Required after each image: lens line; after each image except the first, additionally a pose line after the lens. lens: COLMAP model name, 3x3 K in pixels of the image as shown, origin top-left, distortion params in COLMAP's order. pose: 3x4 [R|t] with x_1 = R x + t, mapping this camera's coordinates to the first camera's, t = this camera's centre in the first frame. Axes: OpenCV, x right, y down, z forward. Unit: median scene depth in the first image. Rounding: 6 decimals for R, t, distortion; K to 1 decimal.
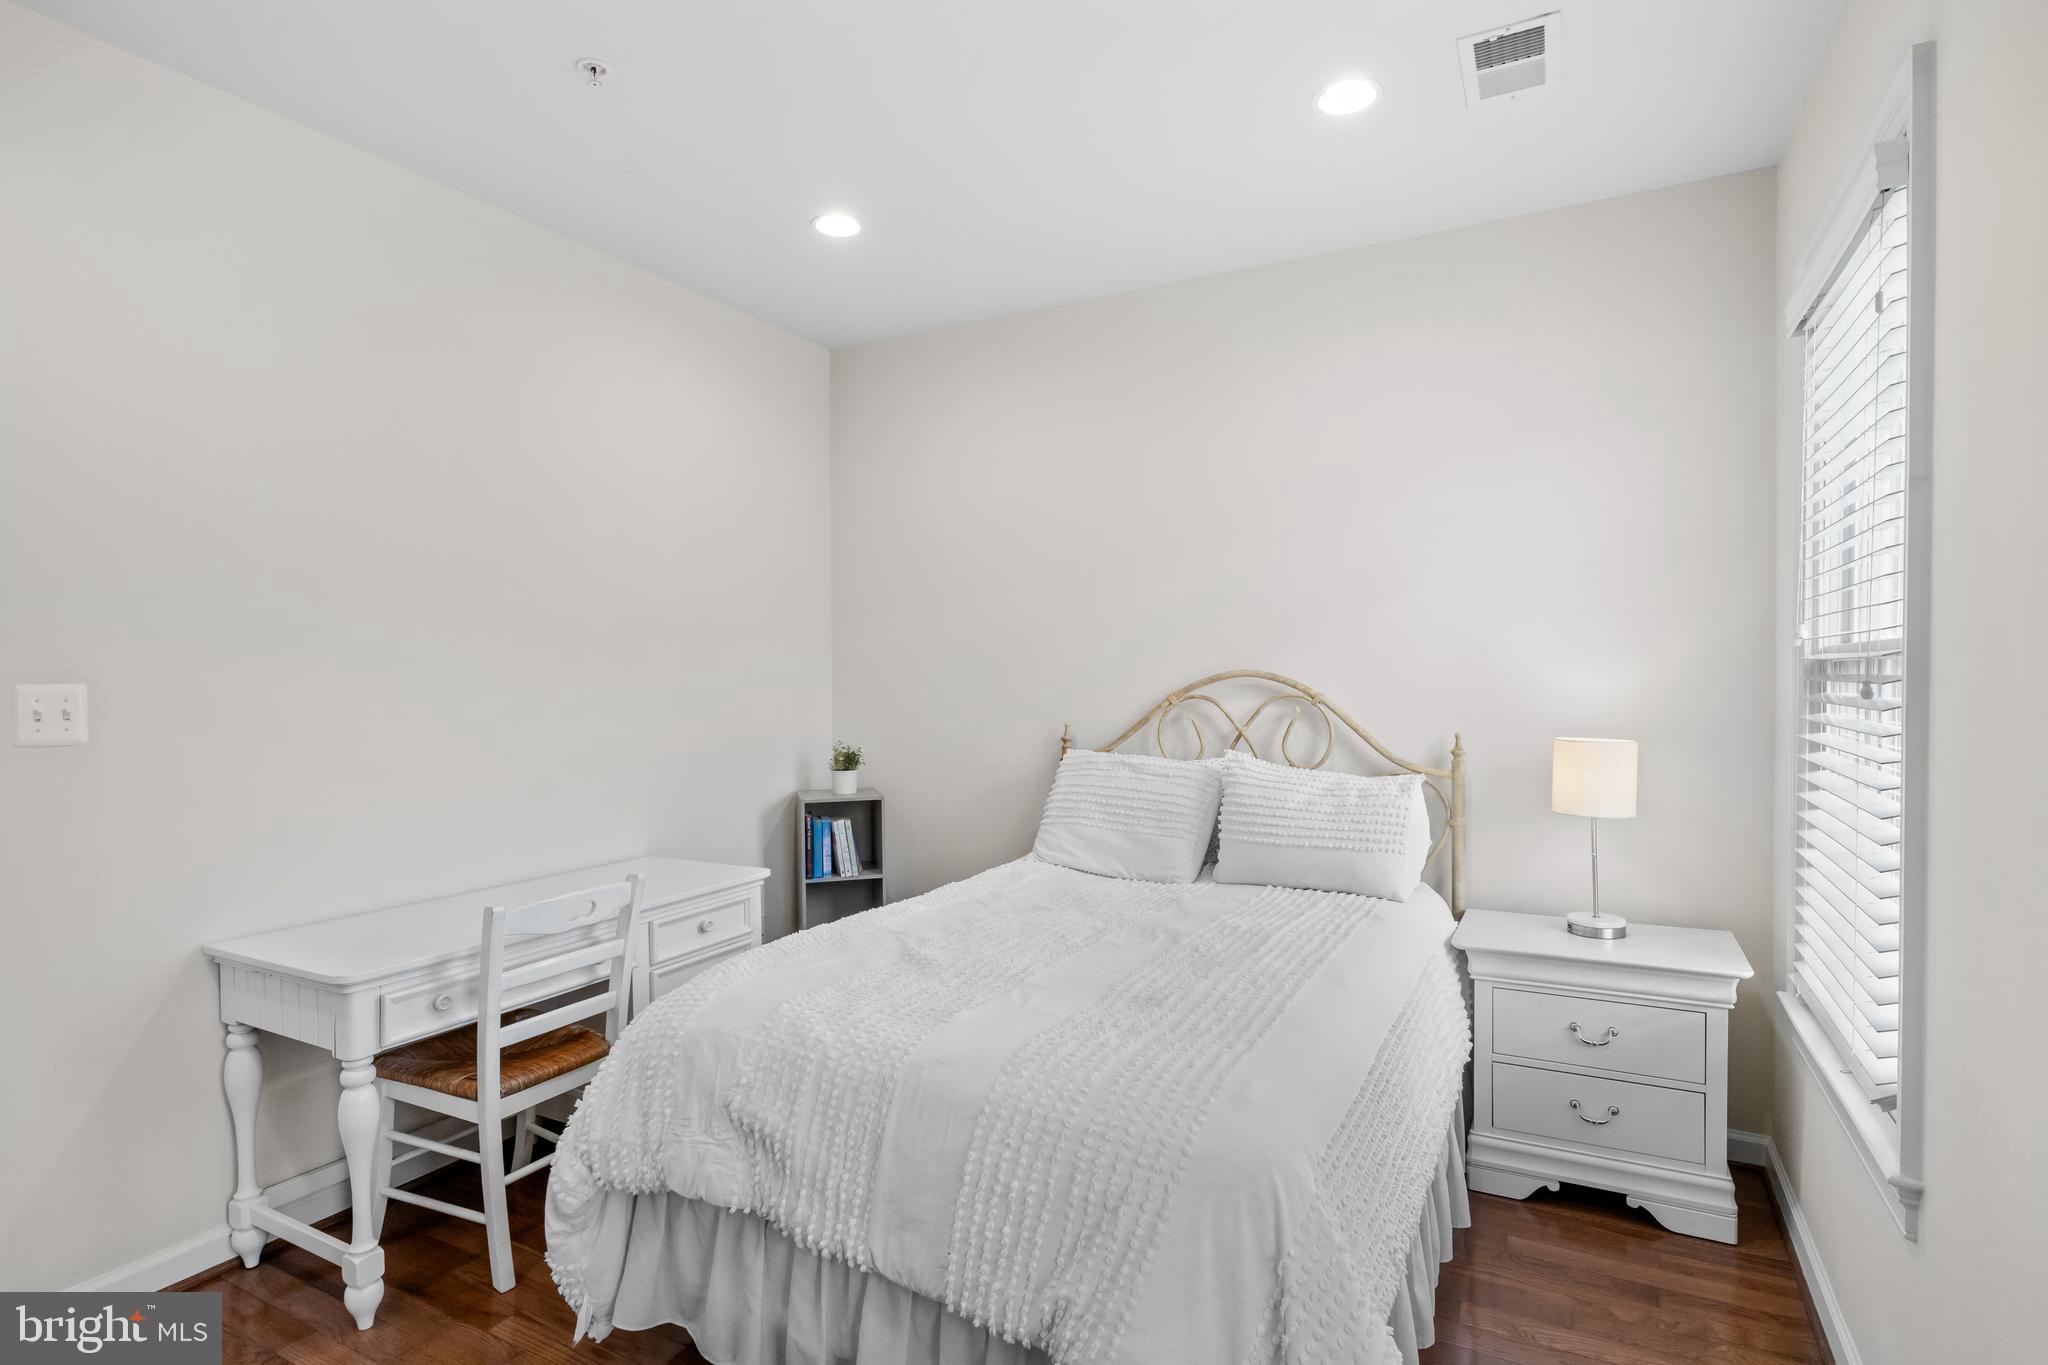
lens RADIAL K [[1017.0, 0, 1025.3], [0, 1017.0, 673.6], [0, 0, 1]] dist [-0.002757, -0.000439]
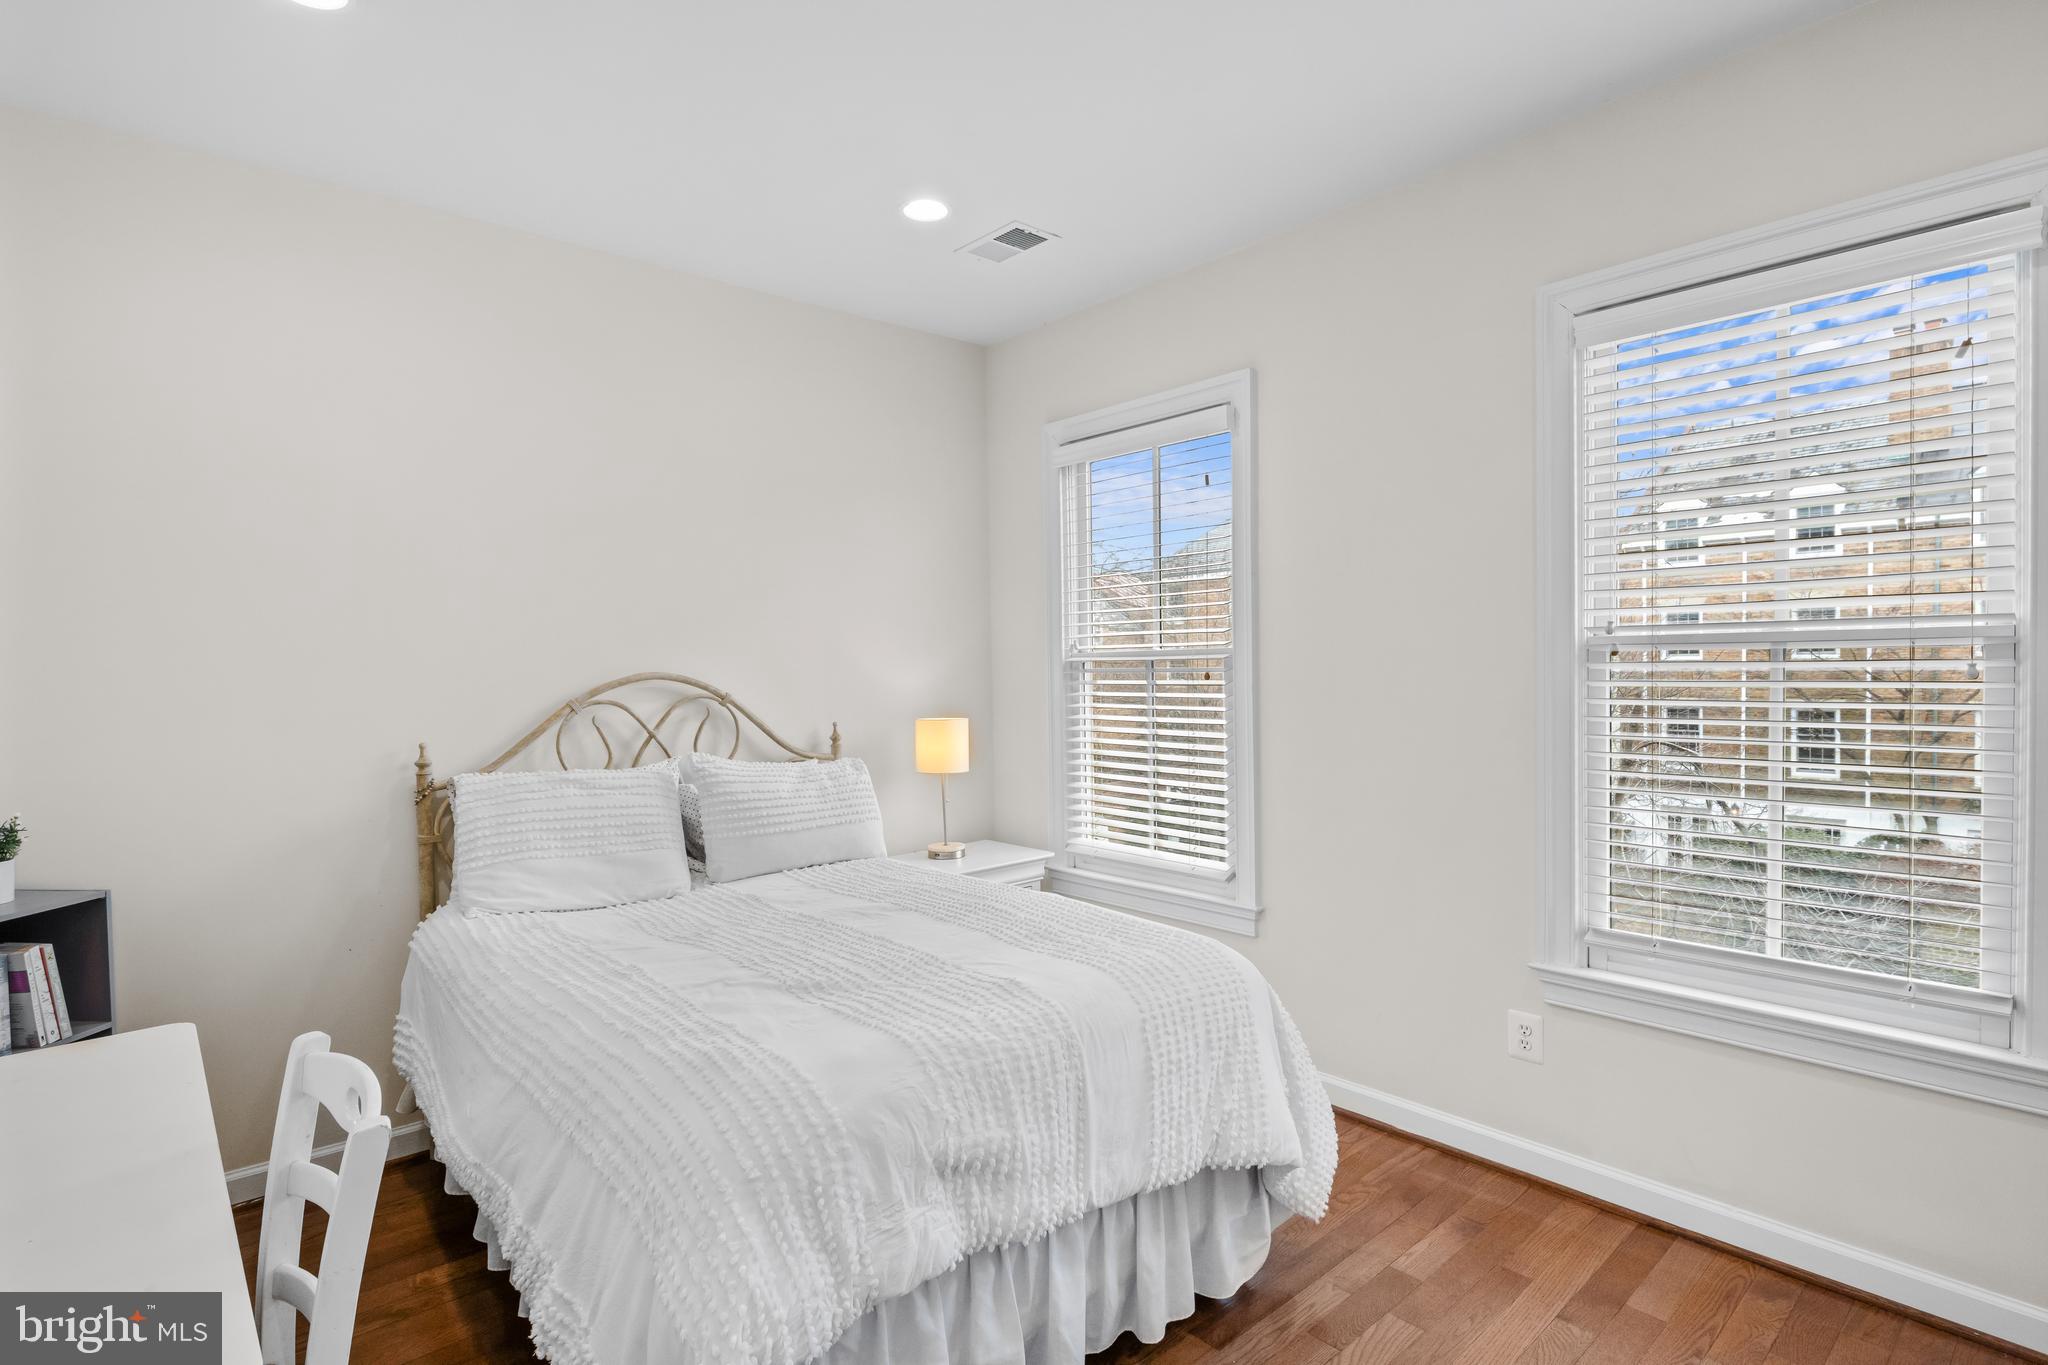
lens RADIAL K [[1033.8, 0, 1015.9], [0, 1033.8, 680.4], [0, 0, 1]] dist [0.013878, 0.000297]
pose [[0.334641, -0.011856, 0.942271, -0.707368], [0.013111, 0.999883, 0.007924, 0.001016], [-0.942255, 0.009702, 0.334757, 0.396541]]
